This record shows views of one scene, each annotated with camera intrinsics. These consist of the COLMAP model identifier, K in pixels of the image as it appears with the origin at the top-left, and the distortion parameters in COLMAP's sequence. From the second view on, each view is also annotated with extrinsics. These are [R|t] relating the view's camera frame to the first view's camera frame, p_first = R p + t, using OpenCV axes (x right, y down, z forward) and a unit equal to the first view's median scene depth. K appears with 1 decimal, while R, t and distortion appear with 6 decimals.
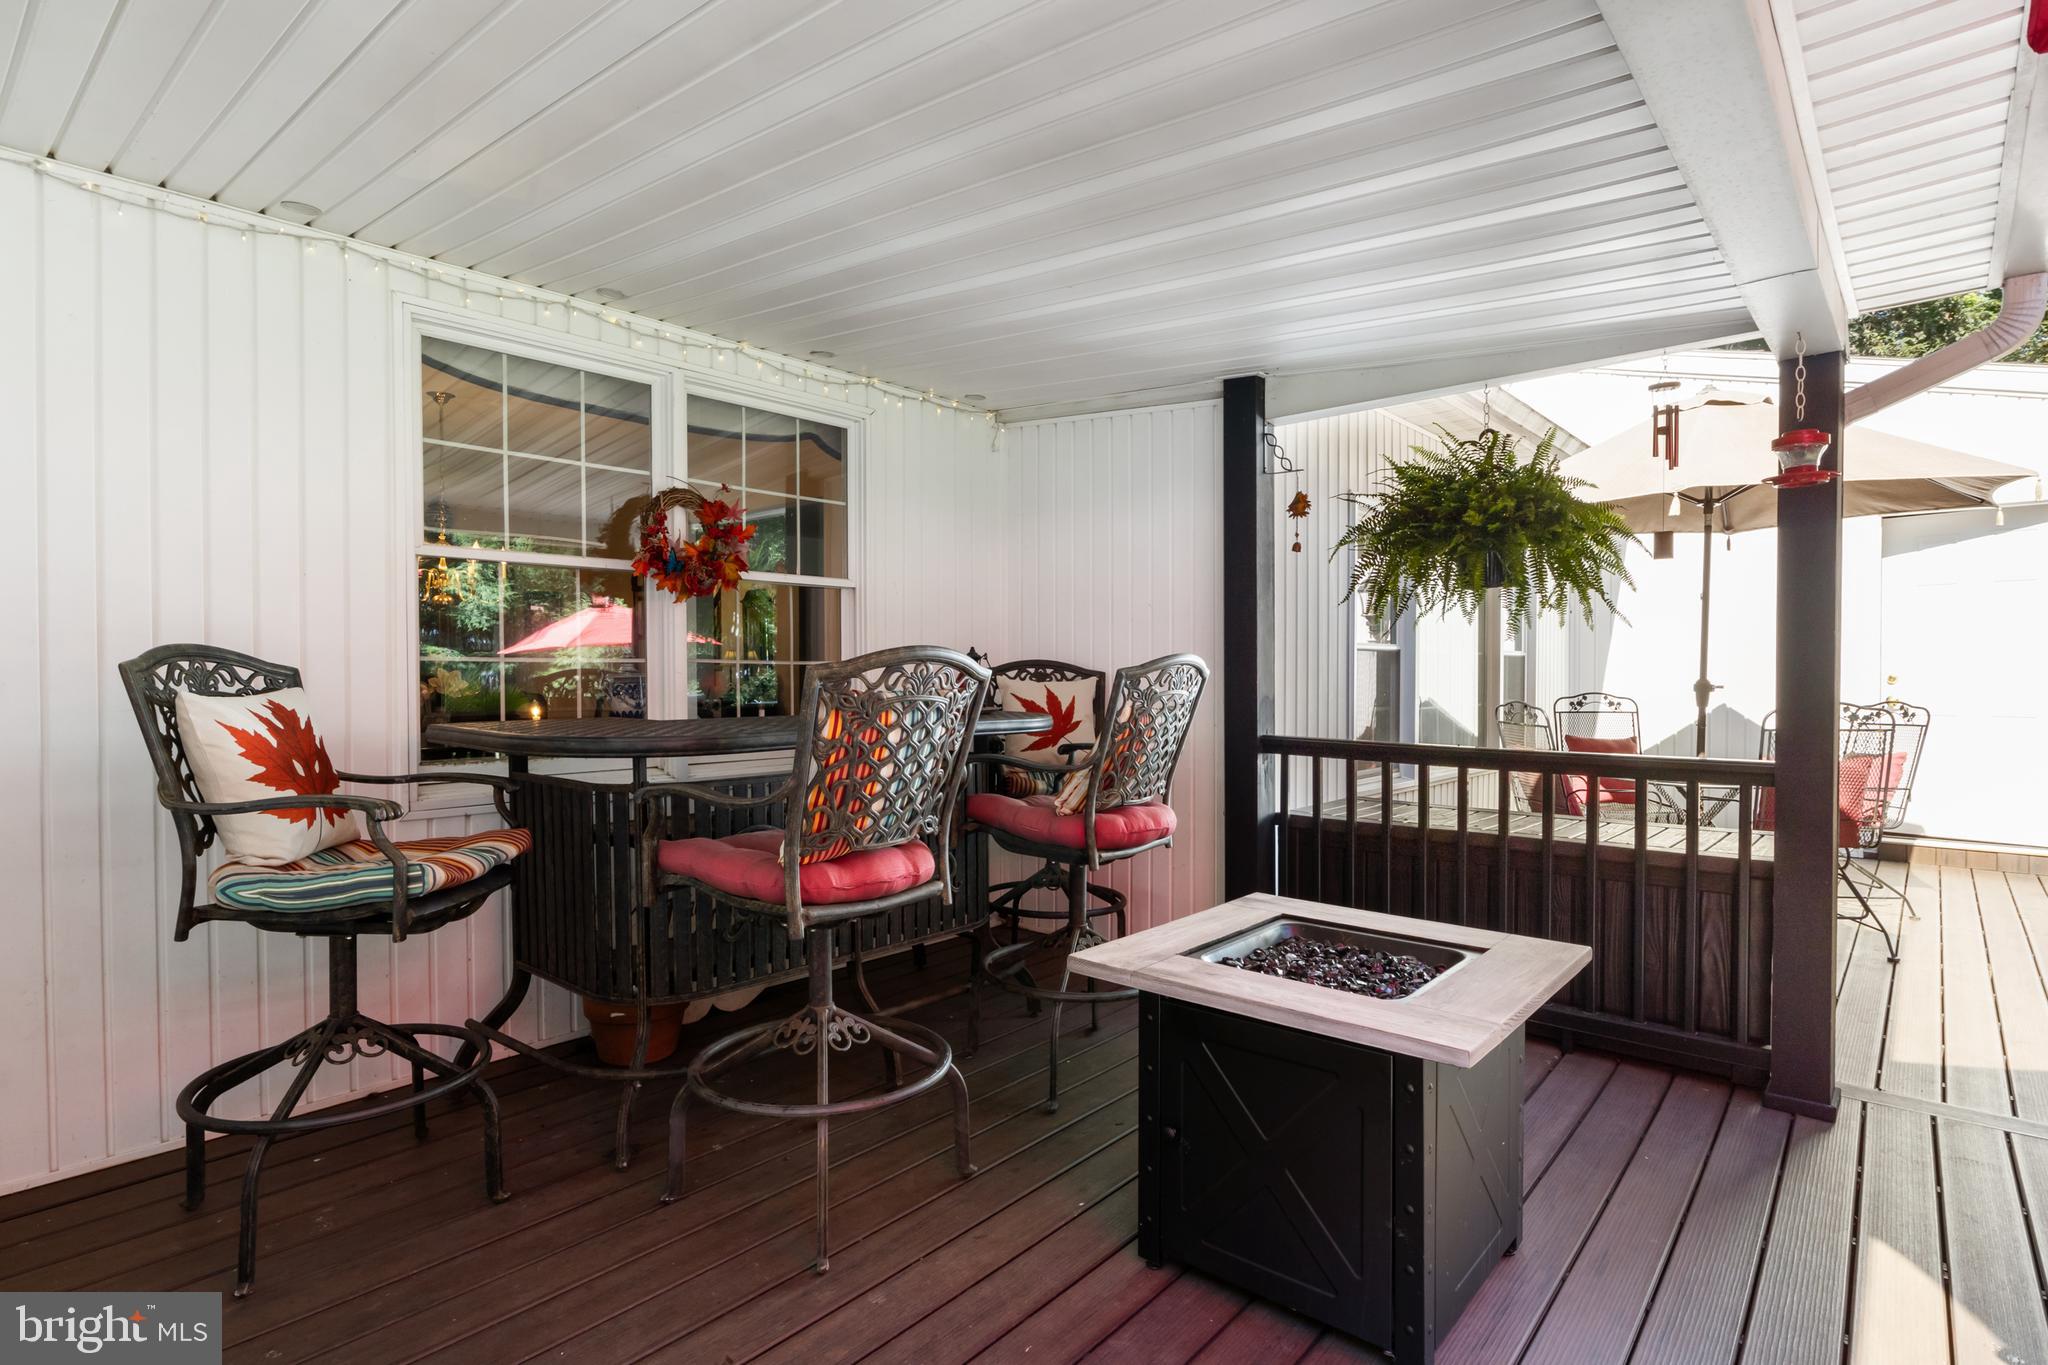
lens RADIAL K [[1004.5, 0, 1024.0], [0, 1004.5, 682.5], [0, 0, 1]] dist [-0.075124, -0.000192]
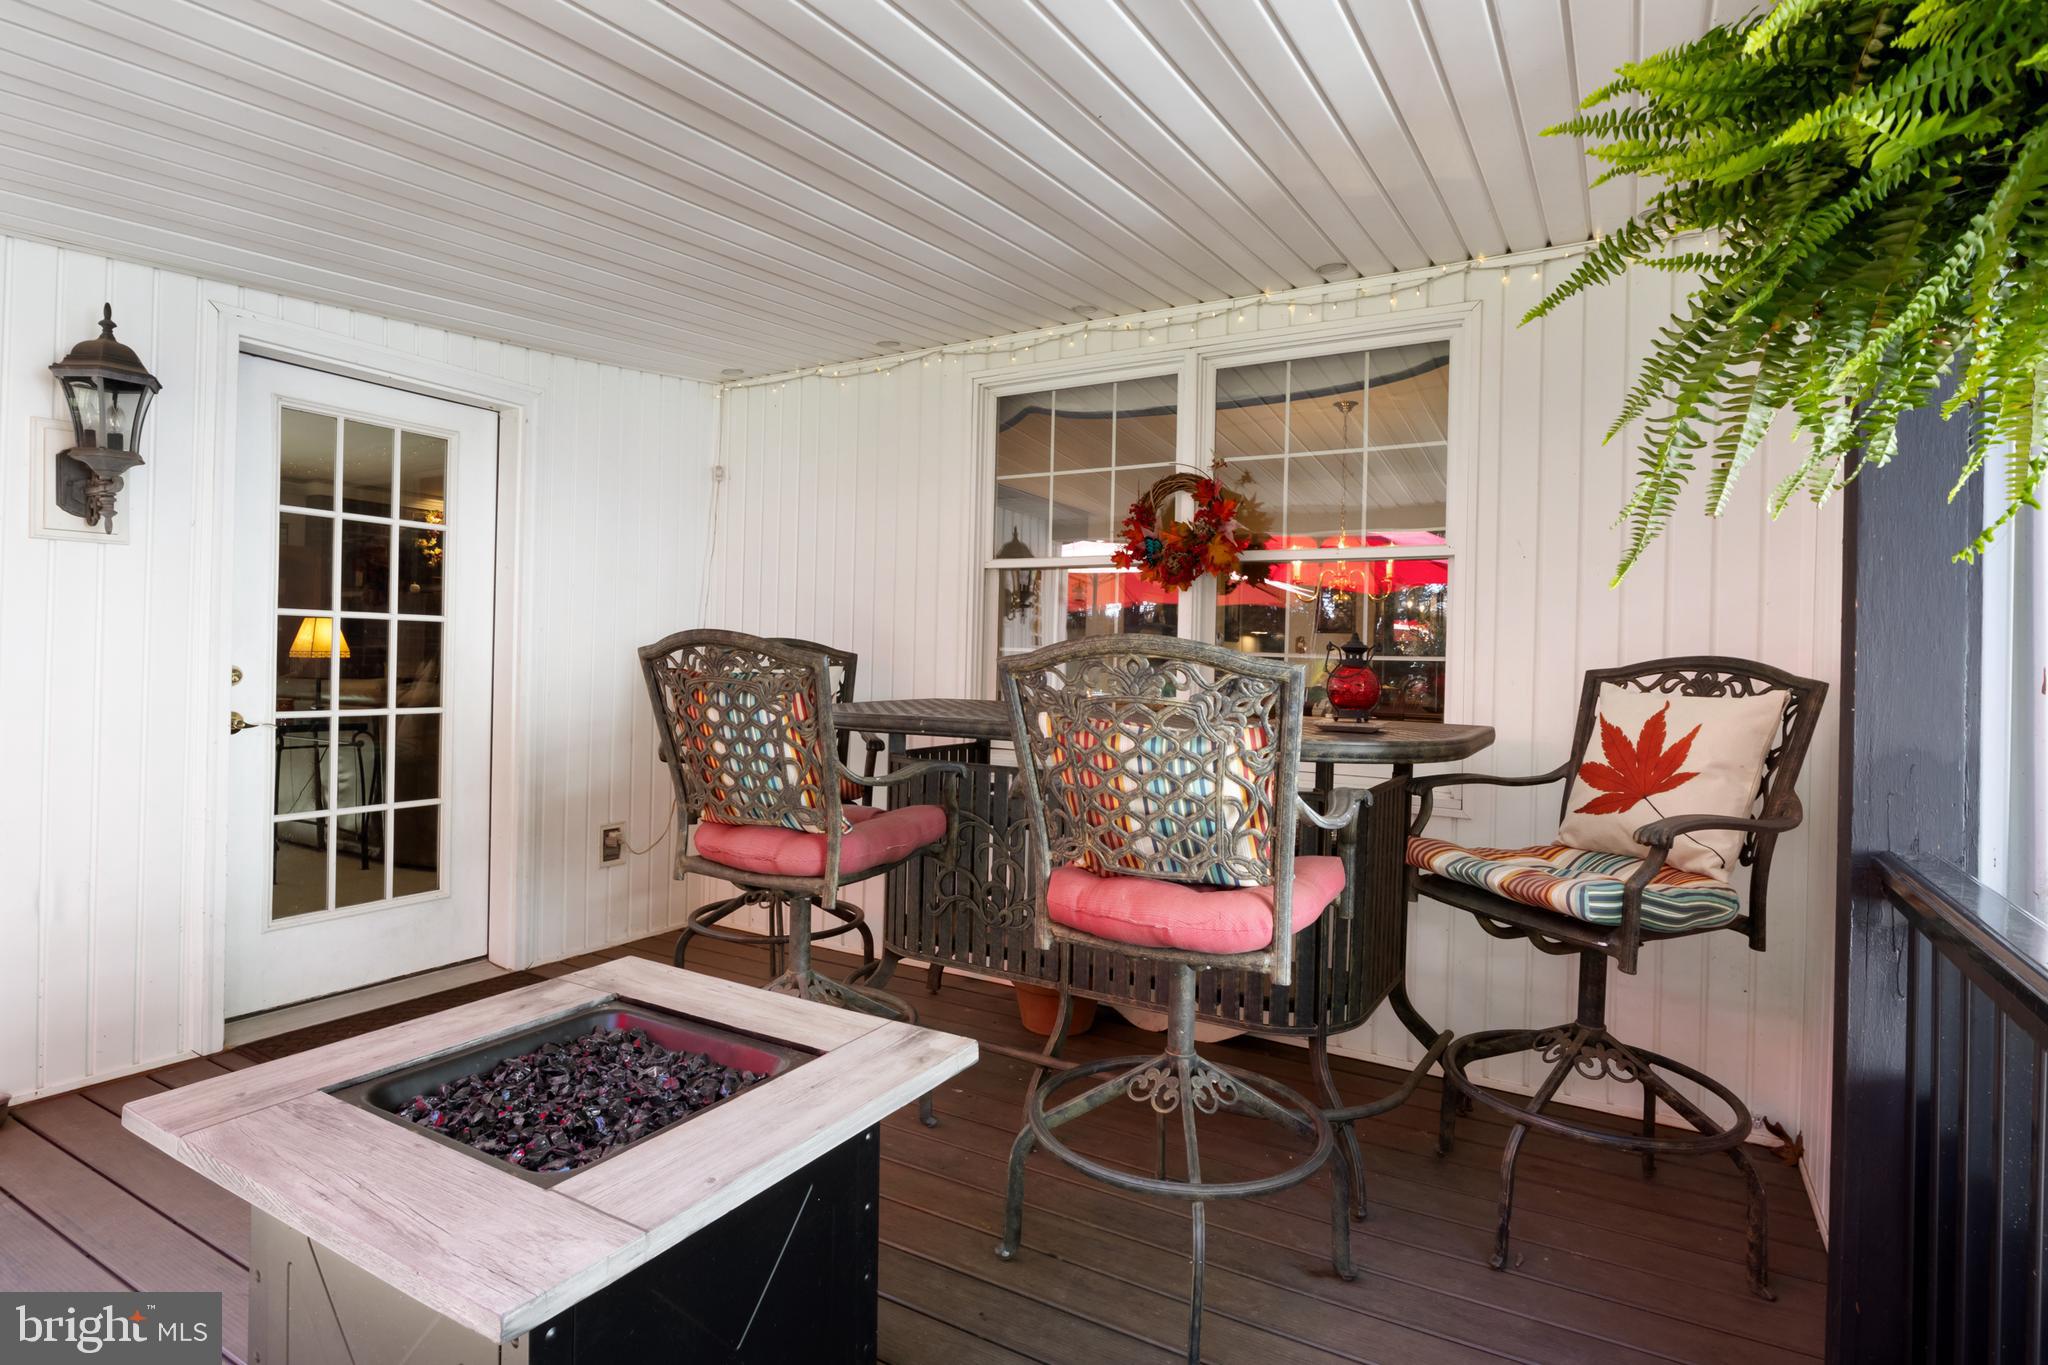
lens RADIAL K [[1040.1, 0, 1026.9], [0, 1040.1, 657.7], [0, 0, 1]] dist [-0.058451, 0.000368]
pose [[0.198380, -0.001265, -0.980124, 0.592216], [-0.035011, 0.999352, -0.008376, -0.005452], [0.979500, 0.035977, 0.198207, 0.655386]]
